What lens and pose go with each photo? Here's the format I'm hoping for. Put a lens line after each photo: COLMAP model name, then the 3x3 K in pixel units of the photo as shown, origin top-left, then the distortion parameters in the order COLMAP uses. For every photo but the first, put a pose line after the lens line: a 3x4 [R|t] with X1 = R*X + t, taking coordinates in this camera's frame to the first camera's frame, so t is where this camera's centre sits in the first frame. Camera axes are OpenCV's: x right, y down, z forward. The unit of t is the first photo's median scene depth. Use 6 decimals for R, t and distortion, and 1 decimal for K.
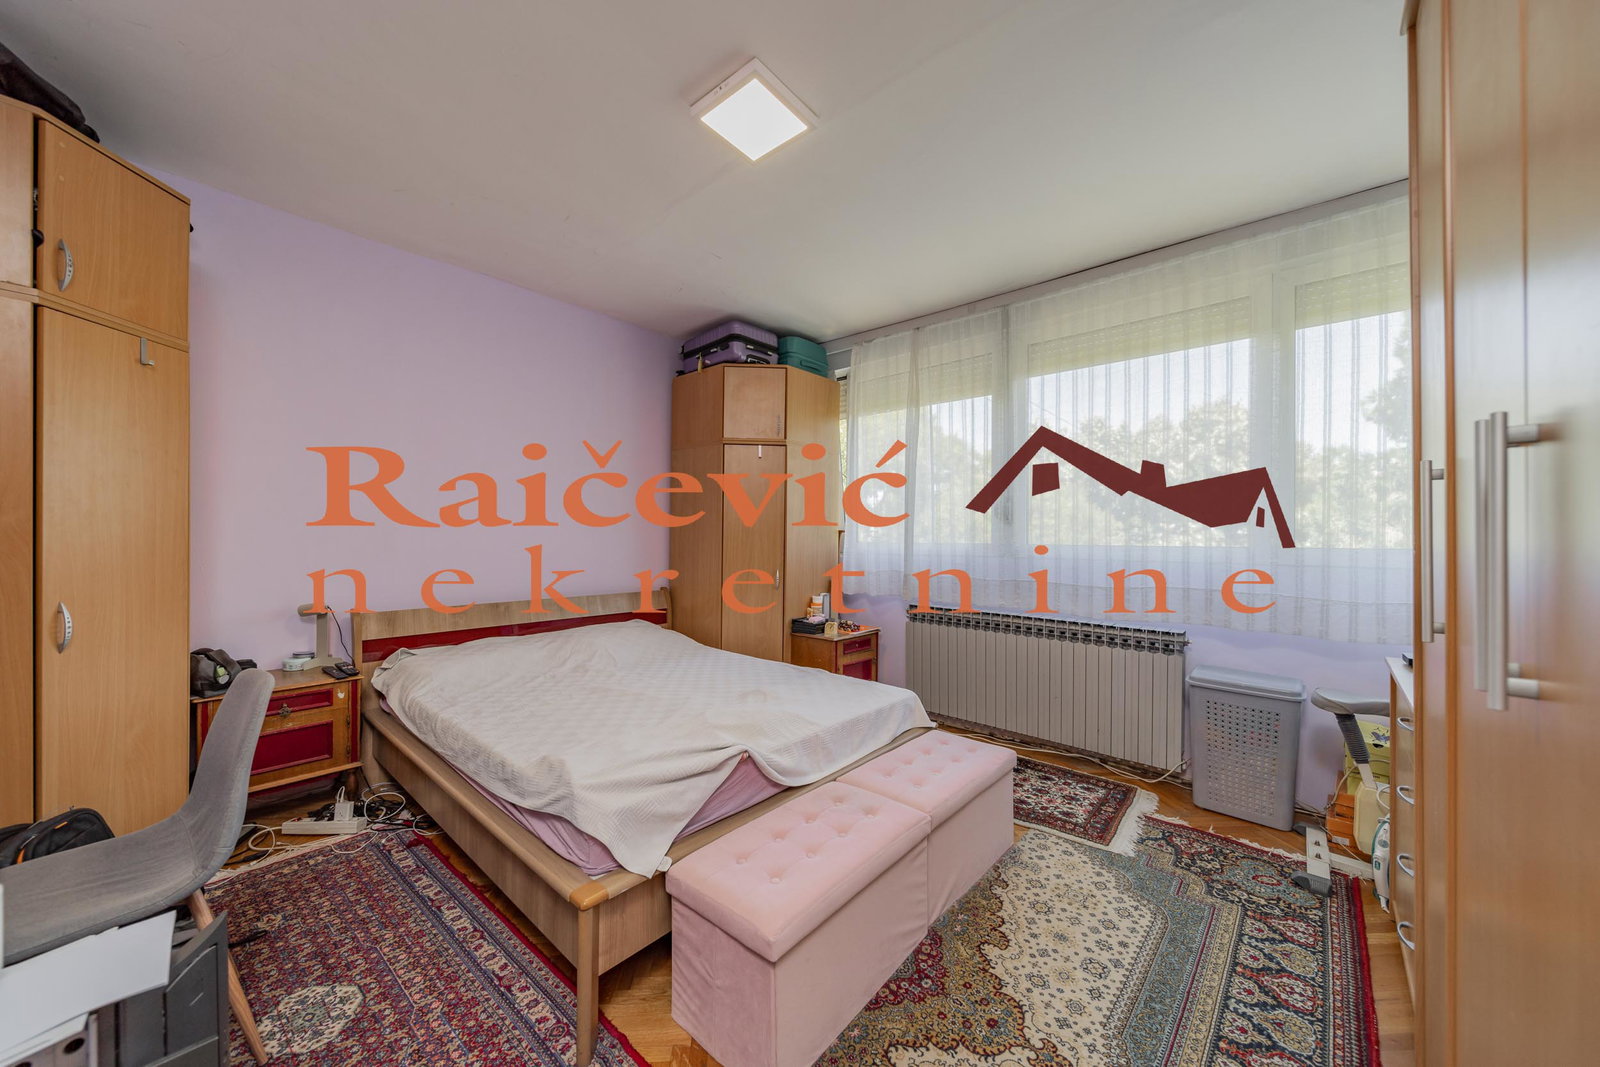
lens RADIAL K [[559.6, 0, 792.7], [0, 559.6, 541.1], [0, 0, 1]] dist [-0.002641, -0.000570]
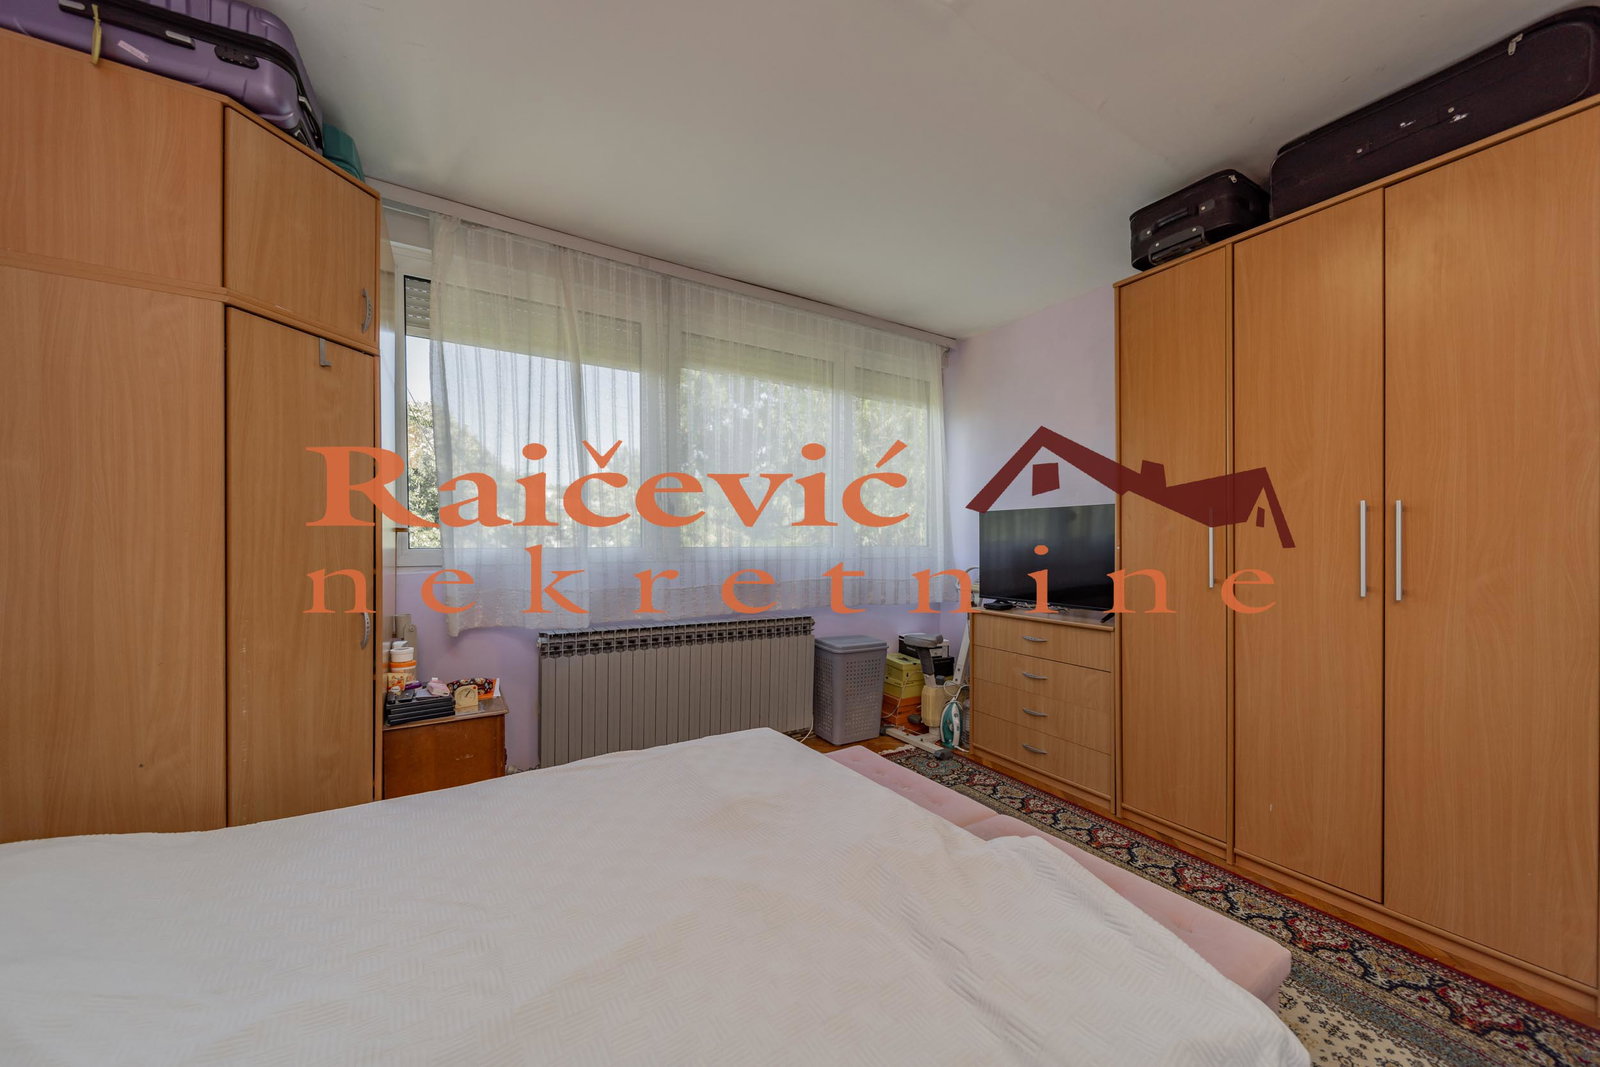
lens RADIAL K [[559.6, 0, 802.9], [0, 559.6, 537.9], [0, 0, 1]] dist [-0.002641, -0.000570]
pose [[0.261153, 0.000667, 0.965297, -0.799791], [0.011285, 0.999929, -0.003744, -0.008928], [-0.965231, 0.011871, 0.261127, 1.054126]]
